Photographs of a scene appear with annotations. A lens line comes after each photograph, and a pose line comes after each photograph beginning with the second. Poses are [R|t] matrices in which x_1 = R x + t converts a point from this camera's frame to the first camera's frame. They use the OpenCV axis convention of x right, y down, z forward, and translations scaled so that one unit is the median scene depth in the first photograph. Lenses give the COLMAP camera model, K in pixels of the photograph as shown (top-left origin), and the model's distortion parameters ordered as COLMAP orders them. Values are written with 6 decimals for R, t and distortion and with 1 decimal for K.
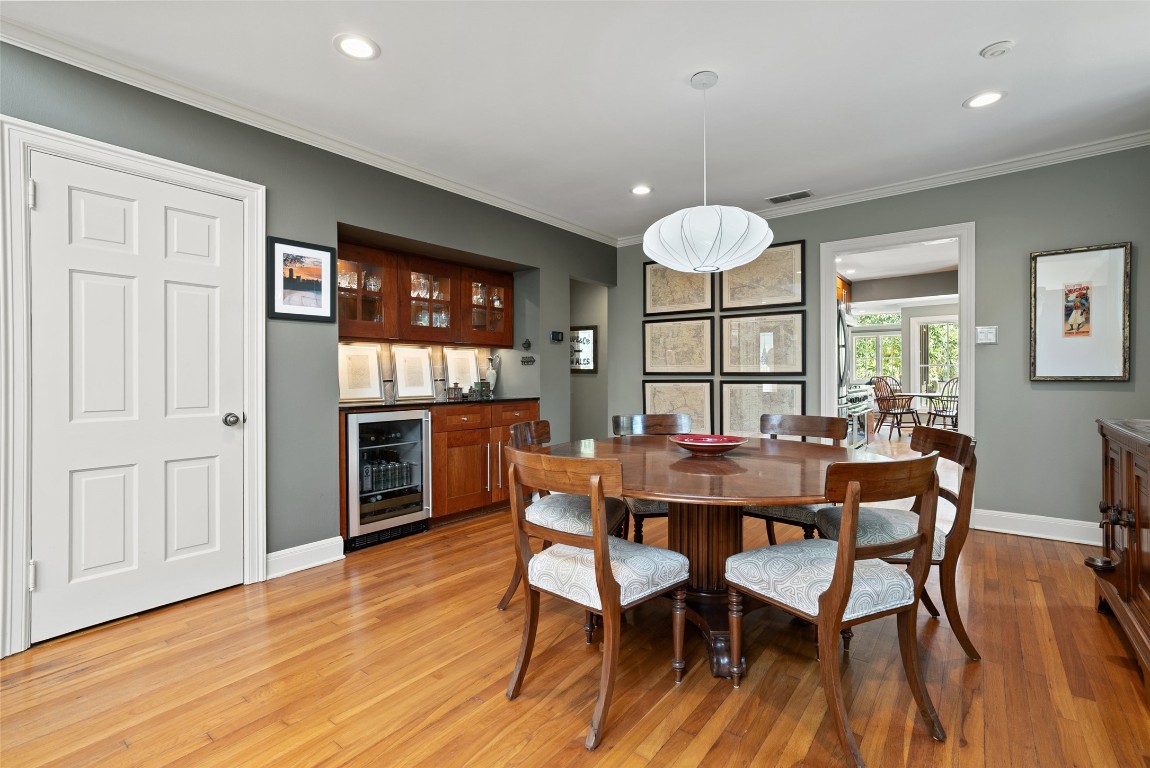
lens RADIAL K [[515.4, 0, 578.4], [0, 515.4, 376.1], [0, 0, 1]] dist [-0.020369, 0.003632]
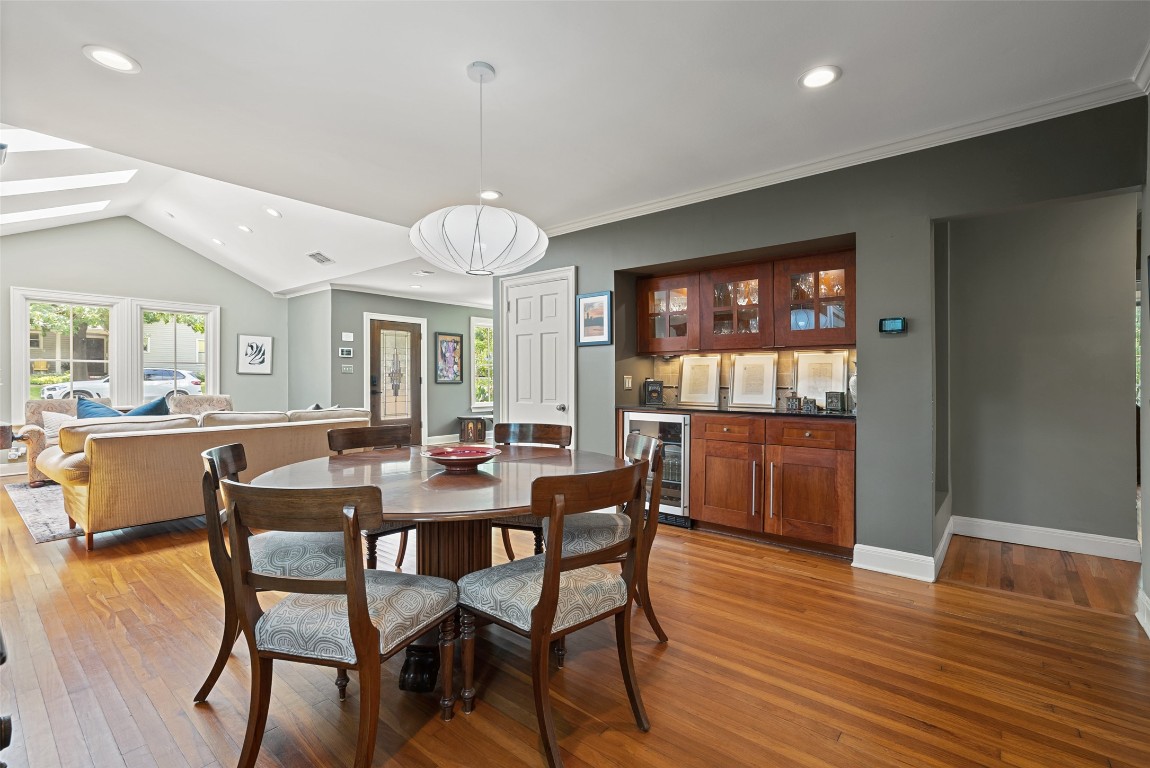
lens RADIAL K [[515.4, 0, 577.8], [0, 515.4, 387.5], [0, 0, 1]] dist [-0.020369, 0.003632]
pose [[-0.020507, 0.009100, -0.999748, 0.711225], [-0.006653, 0.999935, 0.009238, -0.000352], [0.999768, 0.006841, -0.020446, 0.726038]]
